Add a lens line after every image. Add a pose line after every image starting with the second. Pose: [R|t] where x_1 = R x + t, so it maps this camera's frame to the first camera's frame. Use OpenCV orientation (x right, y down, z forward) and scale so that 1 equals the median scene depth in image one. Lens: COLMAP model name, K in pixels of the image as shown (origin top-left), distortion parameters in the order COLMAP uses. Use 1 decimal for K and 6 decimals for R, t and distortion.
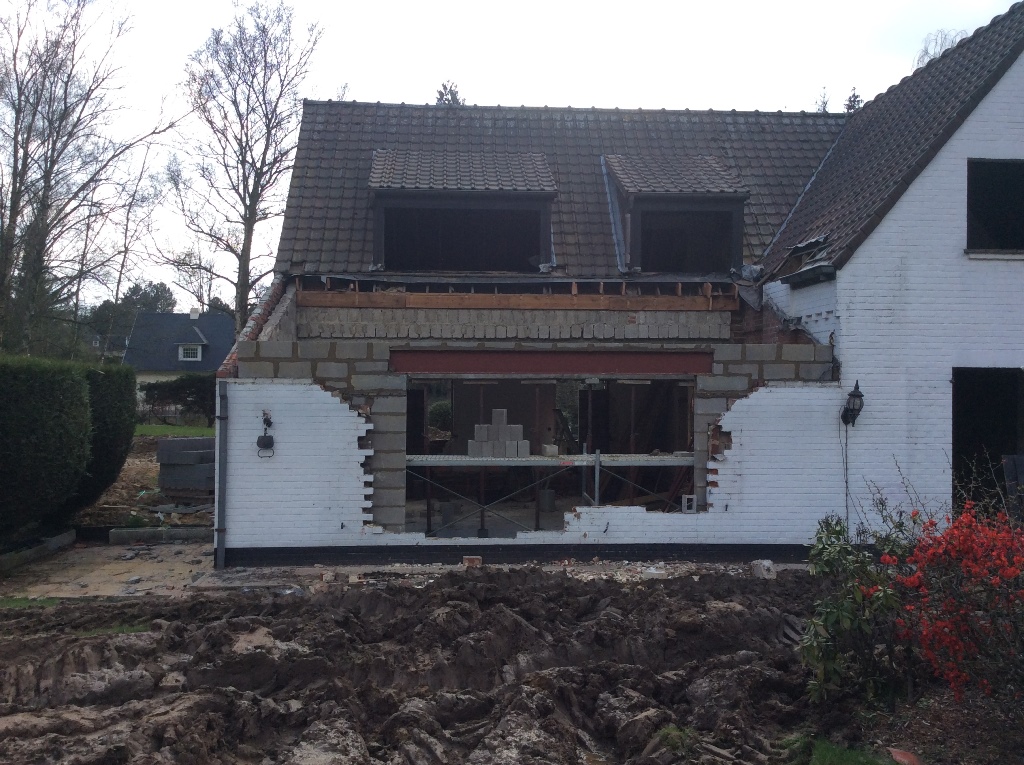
lens RADIAL K [[971.1, 0, 511.3], [0, 971.1, 387.9], [0, 0, 1]] dist [-0.000677, 0.000000]
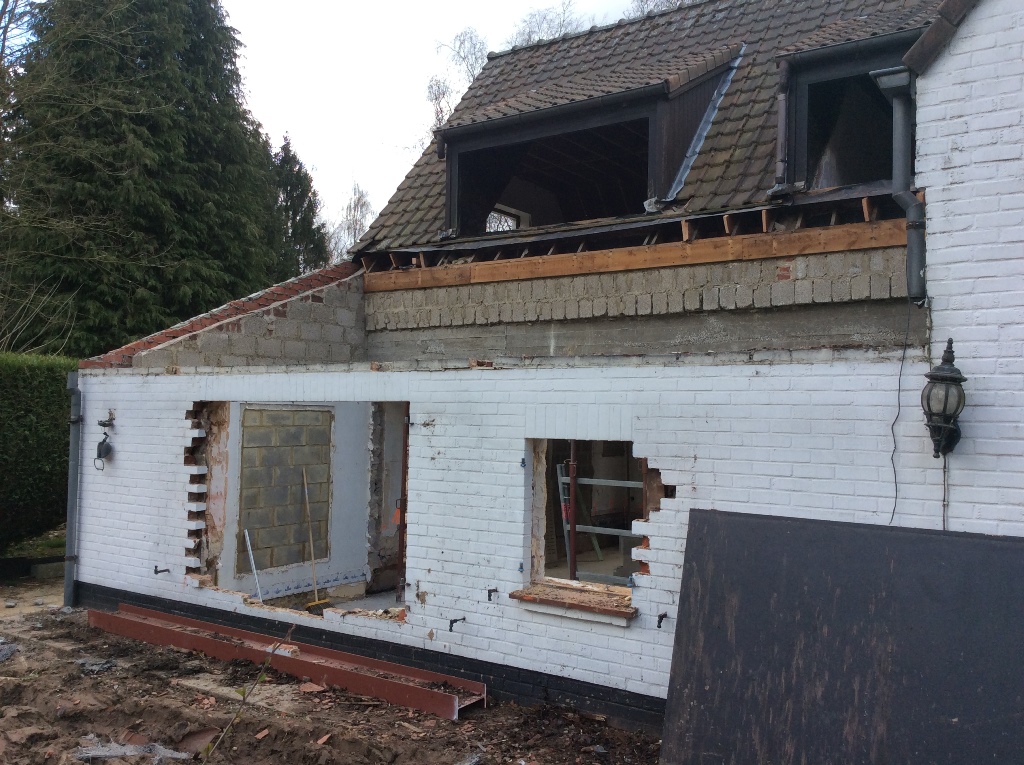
lens RADIAL K [[971.1, 0, 512.6], [0, 971.1, 374.5], [0, 0, 1]] dist [-0.000677, 0.000000]
pose [[0.762131, -0.022451, -0.647034, 0.383515], [-0.018396, 0.998244, -0.056306, 0.025571], [0.647162, 0.054815, 0.760379, 0.475219]]
